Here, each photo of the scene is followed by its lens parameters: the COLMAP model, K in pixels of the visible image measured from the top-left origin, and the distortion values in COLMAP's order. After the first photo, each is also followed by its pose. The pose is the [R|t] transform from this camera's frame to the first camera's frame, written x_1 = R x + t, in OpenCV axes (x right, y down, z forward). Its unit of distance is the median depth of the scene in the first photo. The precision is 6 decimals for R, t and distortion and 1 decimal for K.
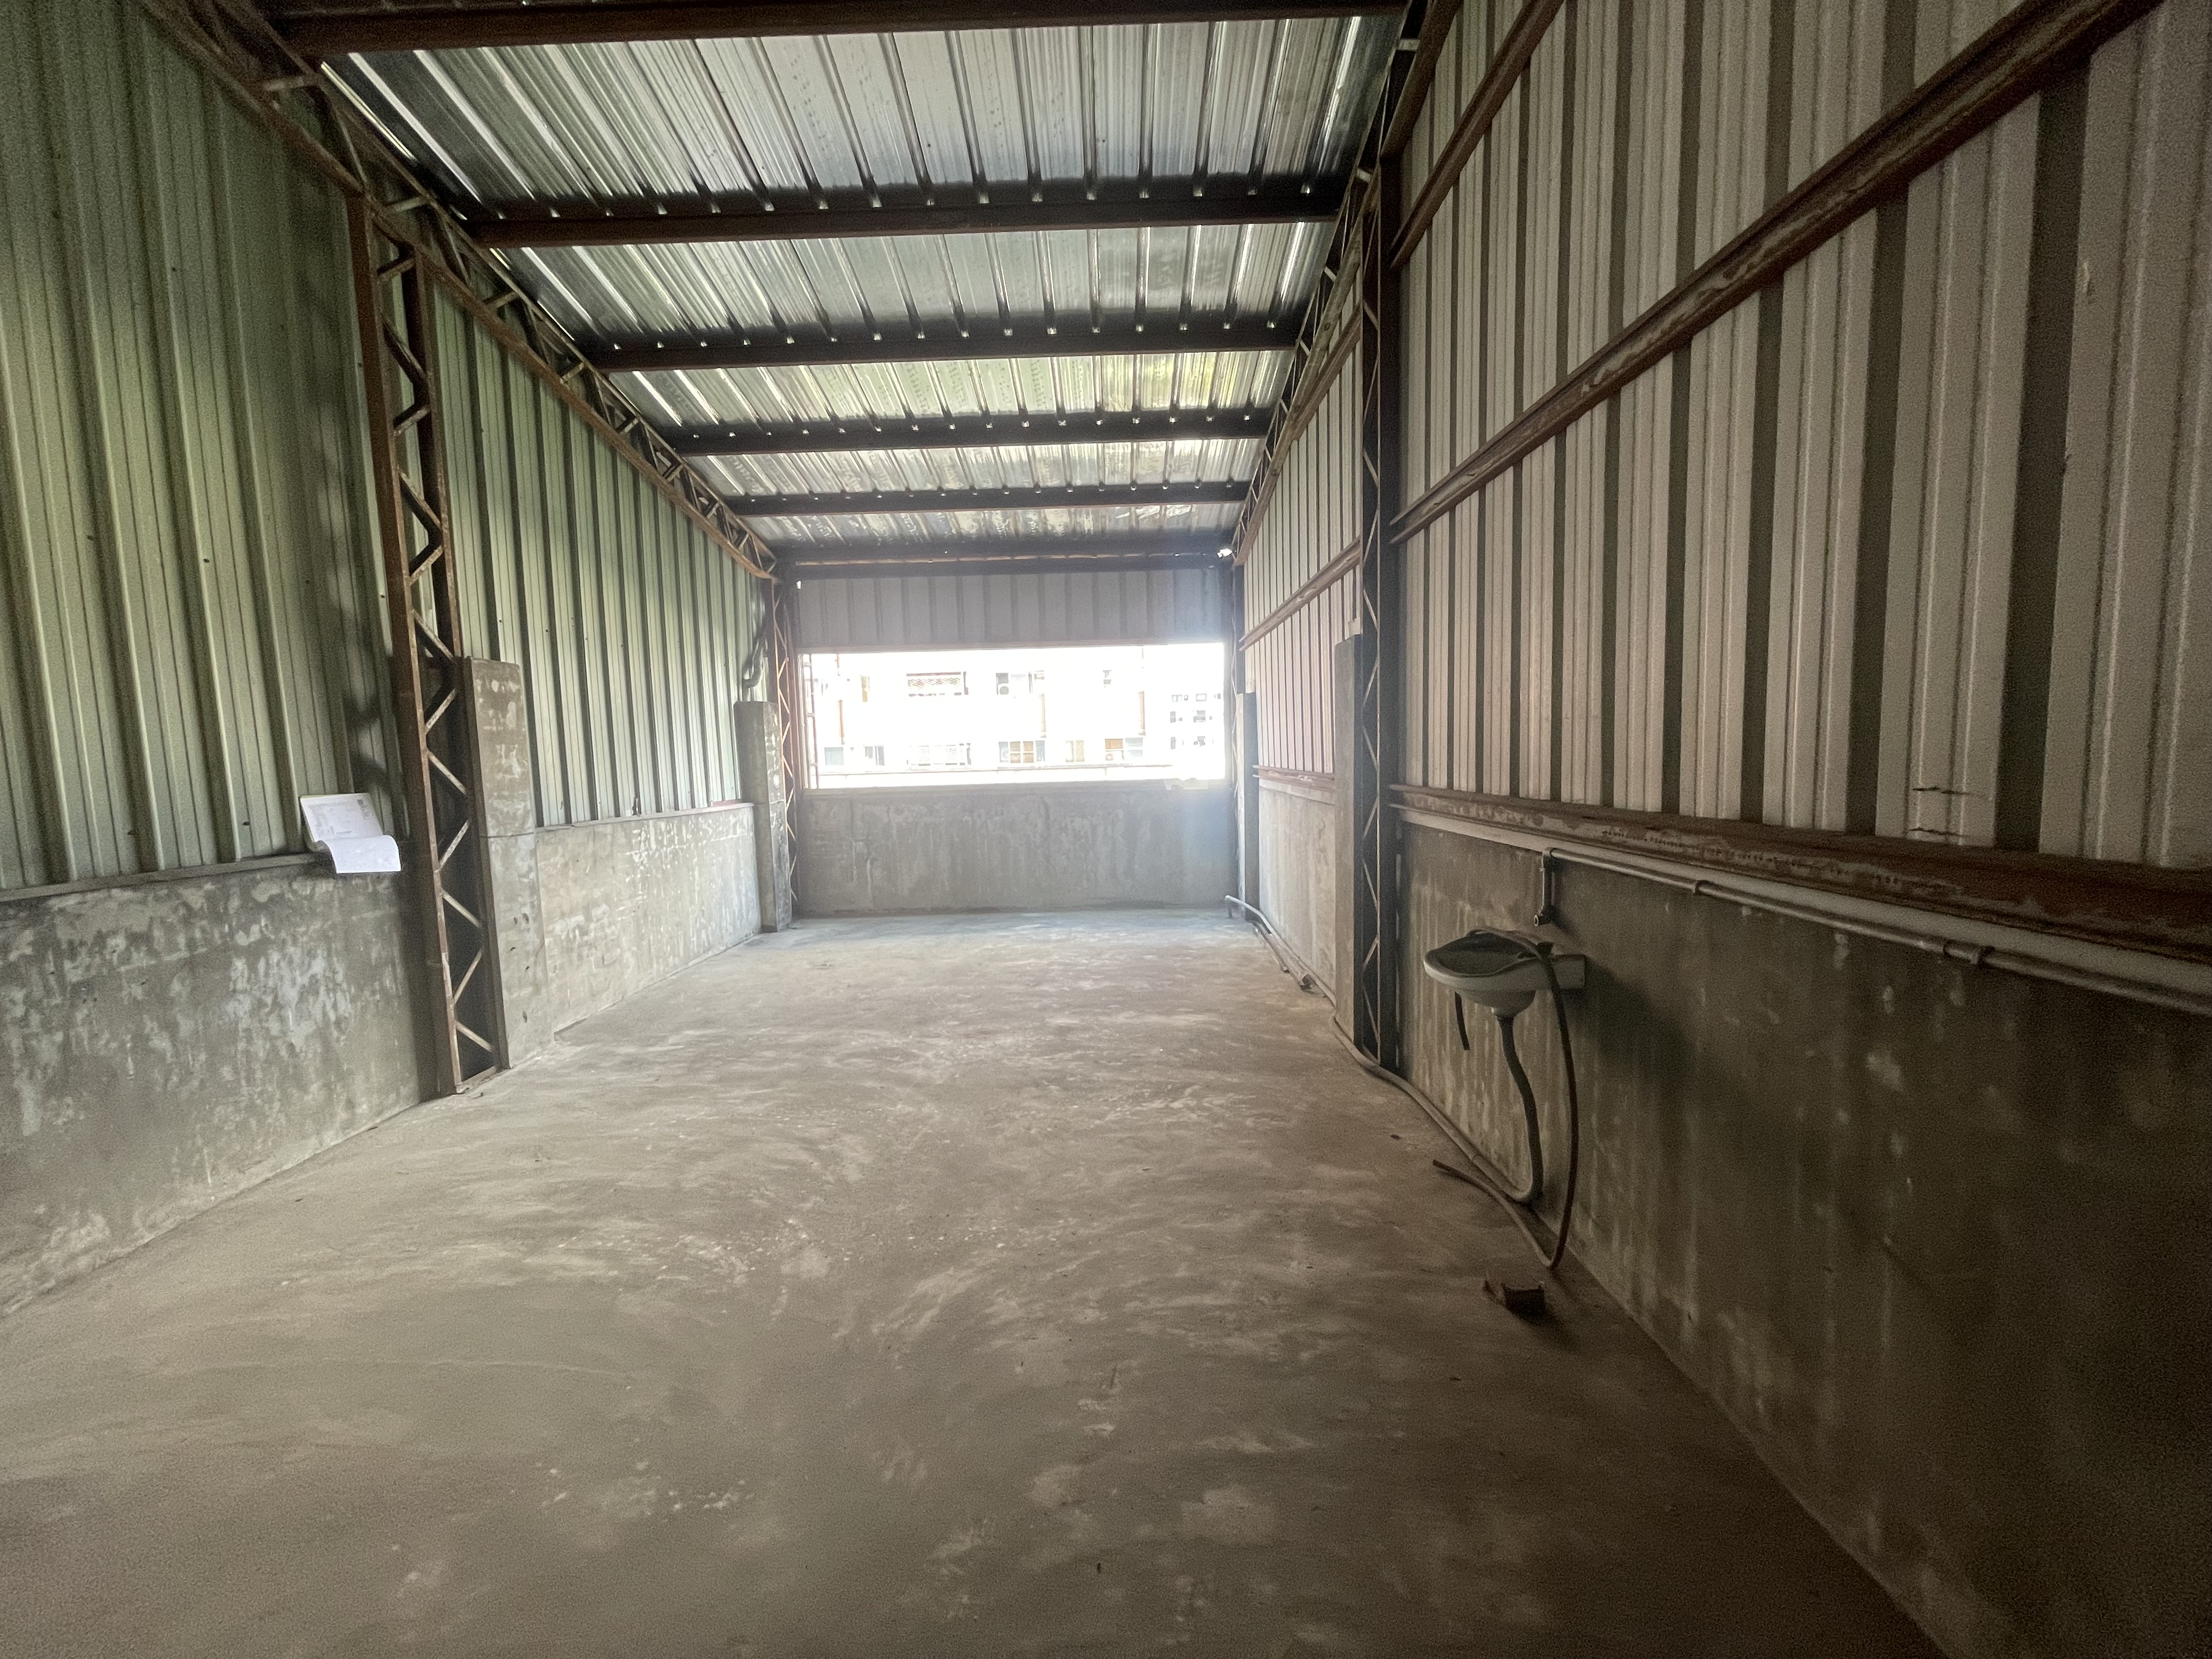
lens RADIAL K [[899.4, 0, 1106.0], [0, 899.4, 829.5], [0, 0, 1]] dist [0.000441, 0.000012]
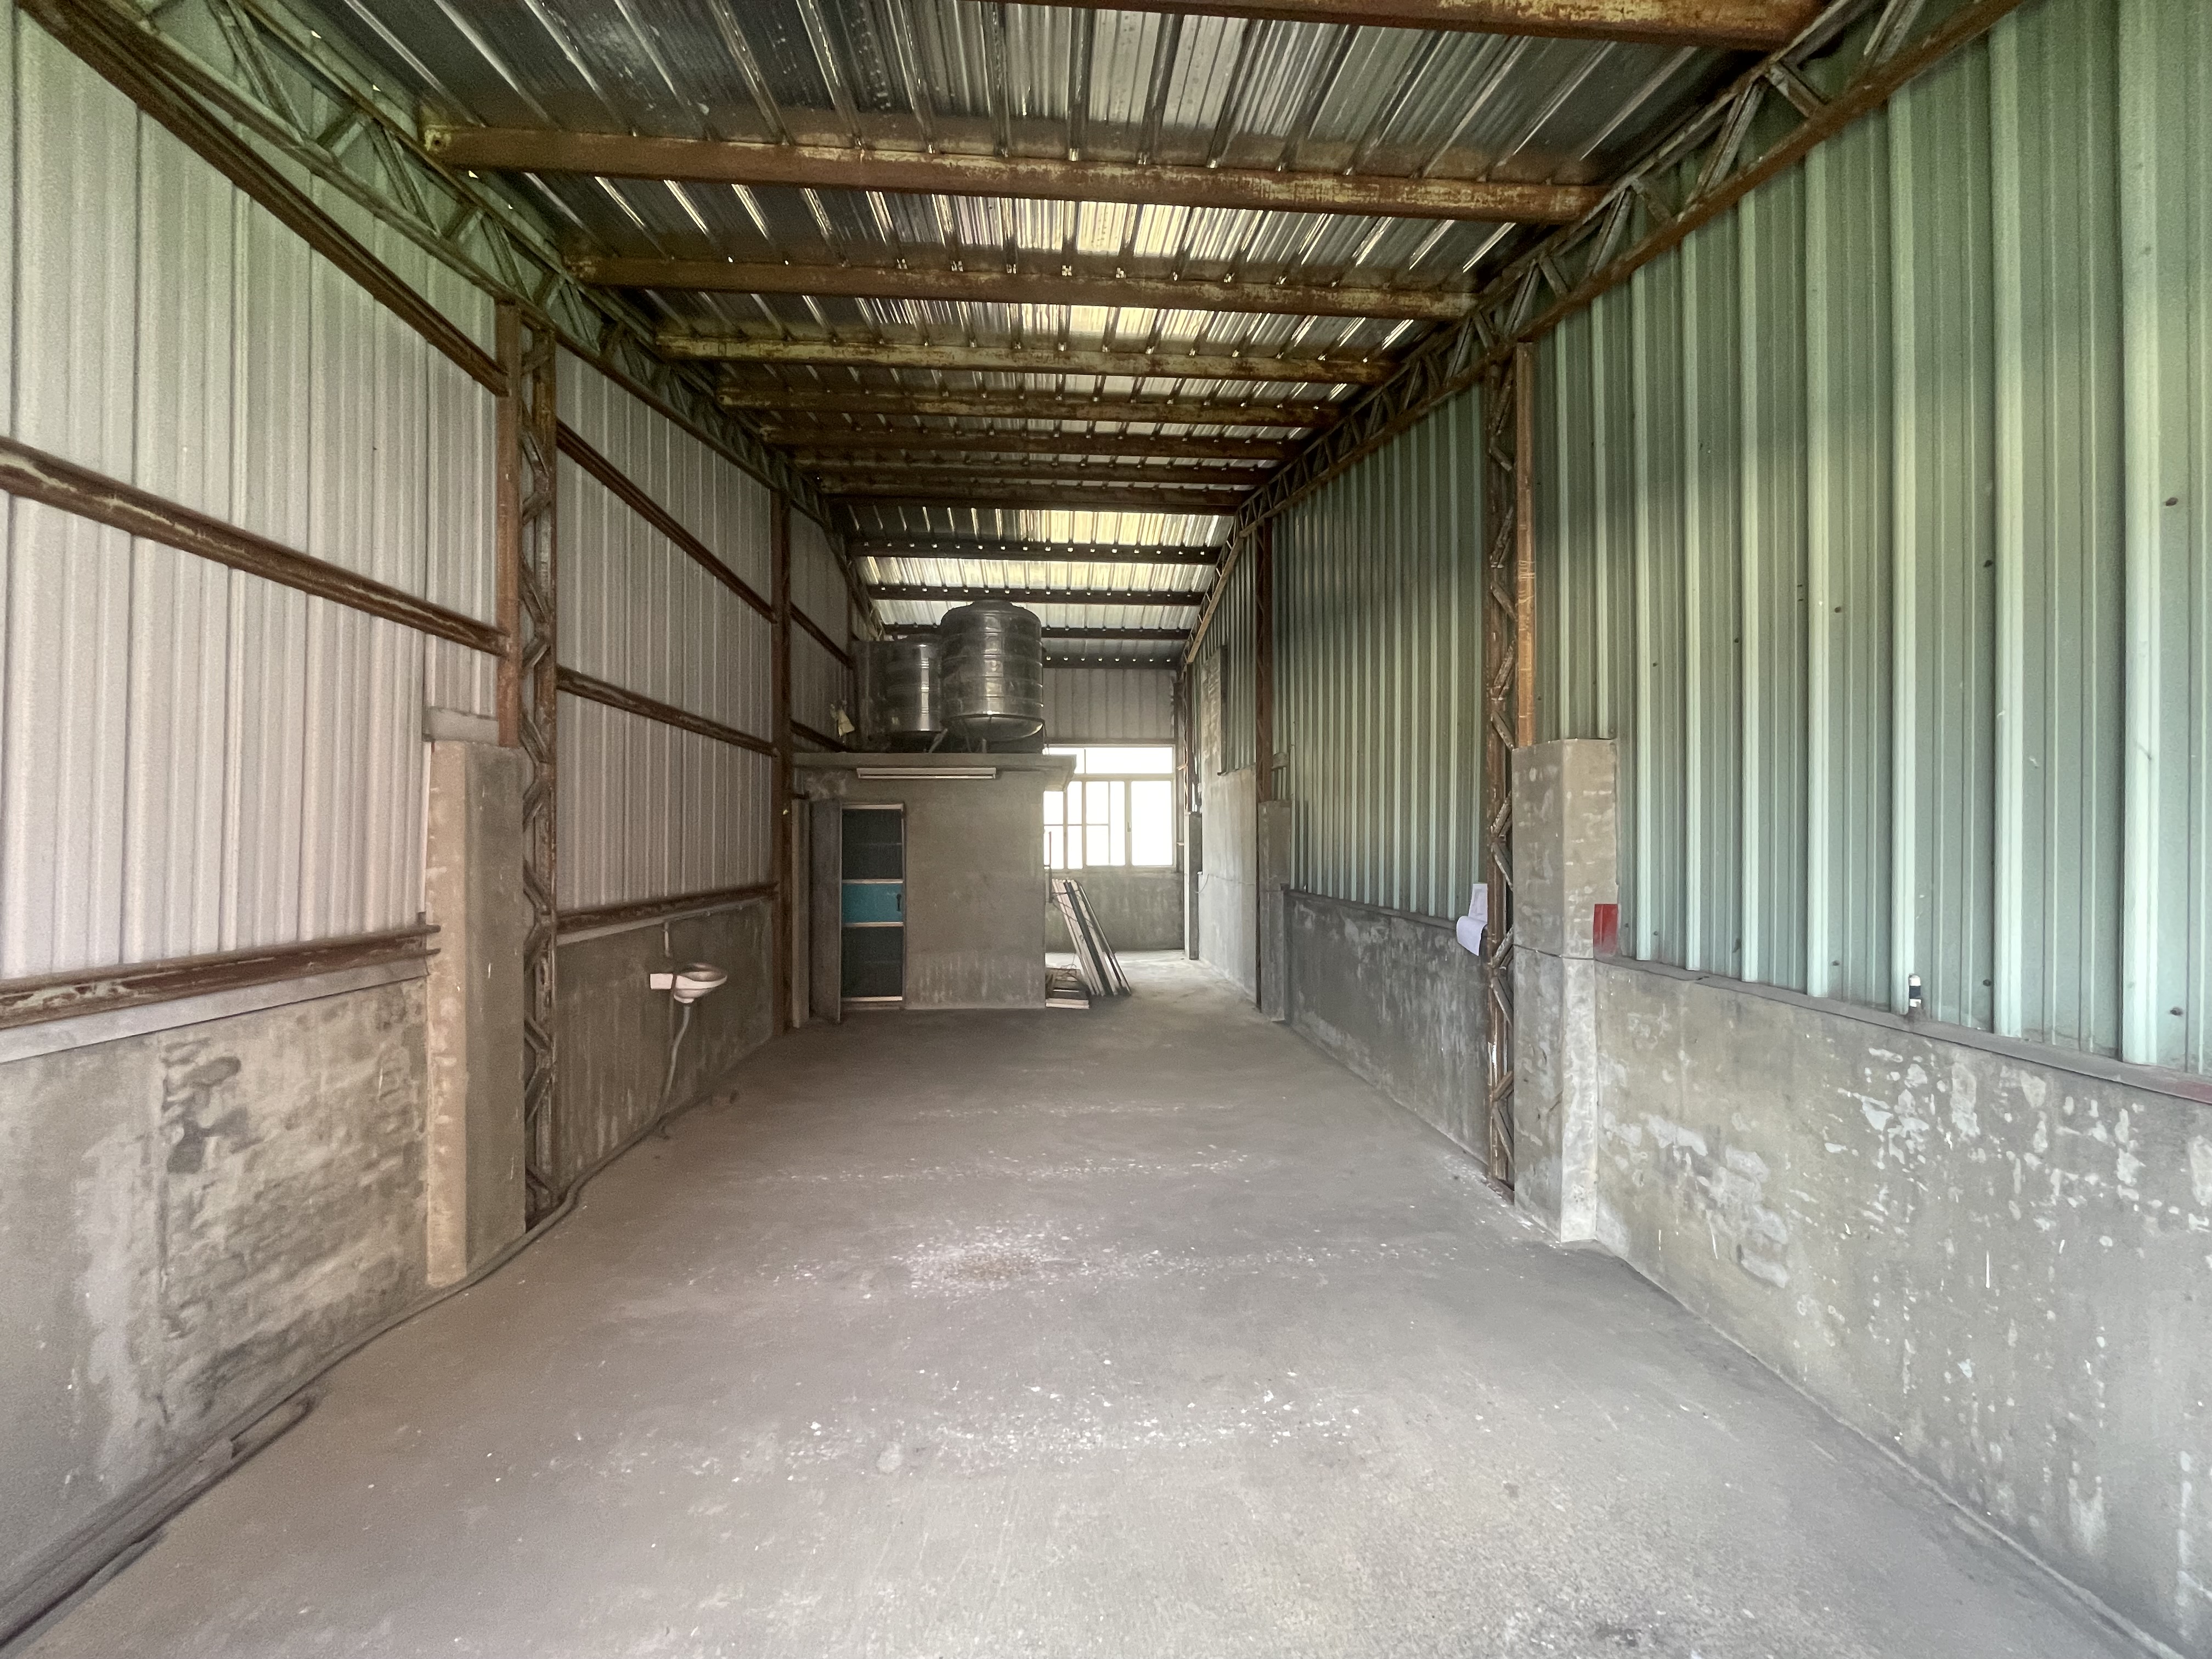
lens RADIAL K [[899.4, 0, 1106.0], [0, 899.4, 829.5], [0, 0, 1]] dist [0.000441, 0.000012]
pose [[-0.996944, 0.023113, -0.074622, -0.171979], [0.017542, 0.997069, 0.074466, -0.150362], [0.076124, 0.072929, -0.994428, 1.542092]]
